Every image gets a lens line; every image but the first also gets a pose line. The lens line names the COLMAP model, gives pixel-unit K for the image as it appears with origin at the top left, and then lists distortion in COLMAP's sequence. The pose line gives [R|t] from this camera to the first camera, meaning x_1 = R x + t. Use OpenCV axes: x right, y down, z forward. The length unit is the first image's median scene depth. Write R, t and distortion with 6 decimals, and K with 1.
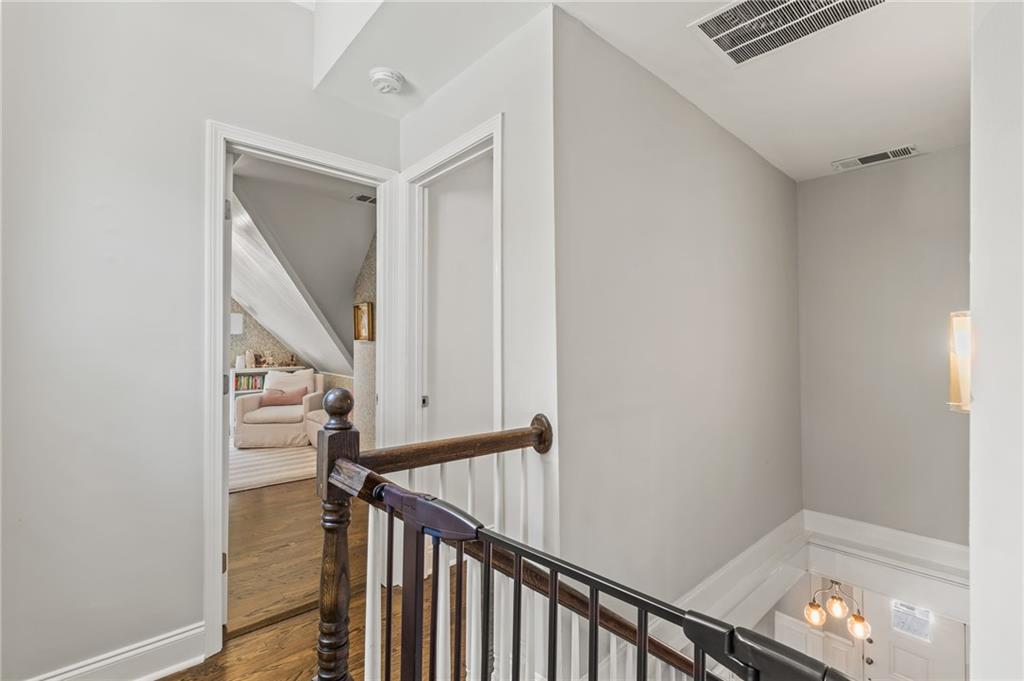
lens RADIAL K [[462.1, 0, 506.4], [0, 462.1, 336.3], [0, 0, 1]] dist [0.005955, 0.000251]
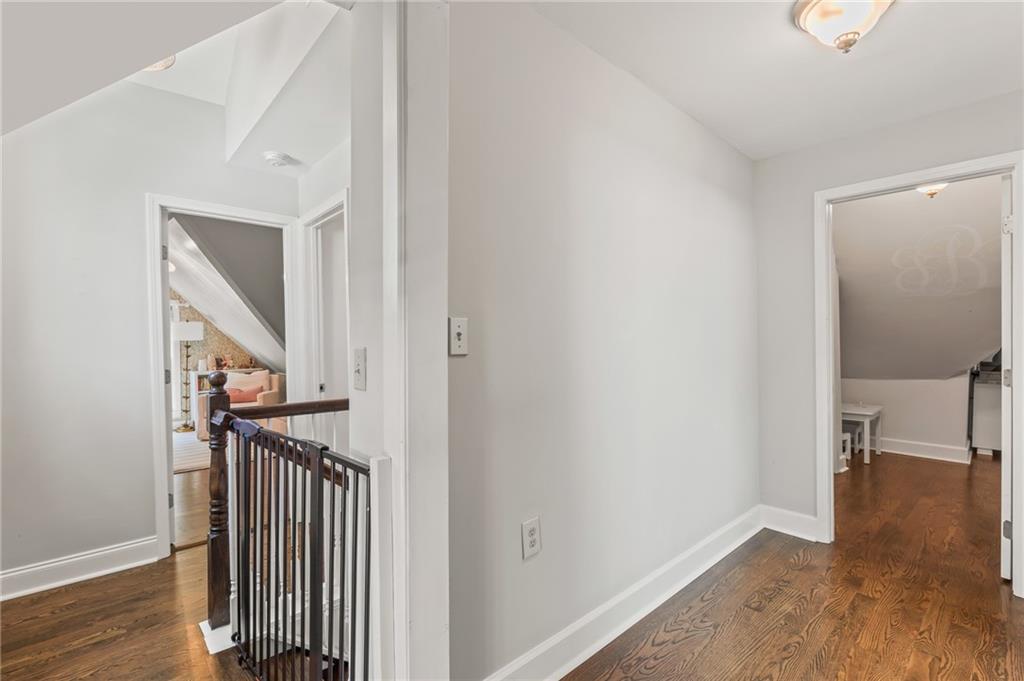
lens RADIAL K [[462.1, 0, 498.6], [0, 462.1, 347.1], [0, 0, 1]] dist [0.005955, 0.000251]
pose [[0.999437, -0.022135, 0.025231, 0.127477], [0.021532, 0.999482, 0.023908, 0.000268], [-0.025747, -0.023351, 0.999396, -0.151751]]
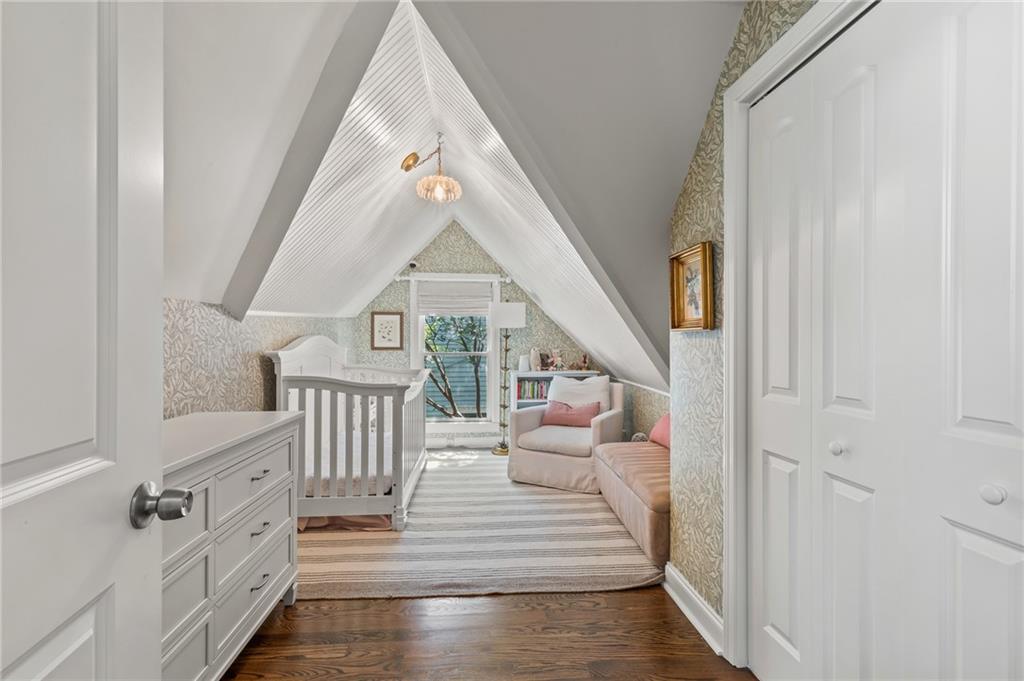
lens RADIAL K [[462.1, 0, 508.6], [0, 462.1, 341.0], [0, 0, 1]] dist [0.005955, 0.000251]
pose [[0.801131, -0.001864, -0.598487, -0.138351], [0.009517, 0.999908, 0.009626, 0.010894], [0.598414, -0.013408, 0.801075, 0.400811]]
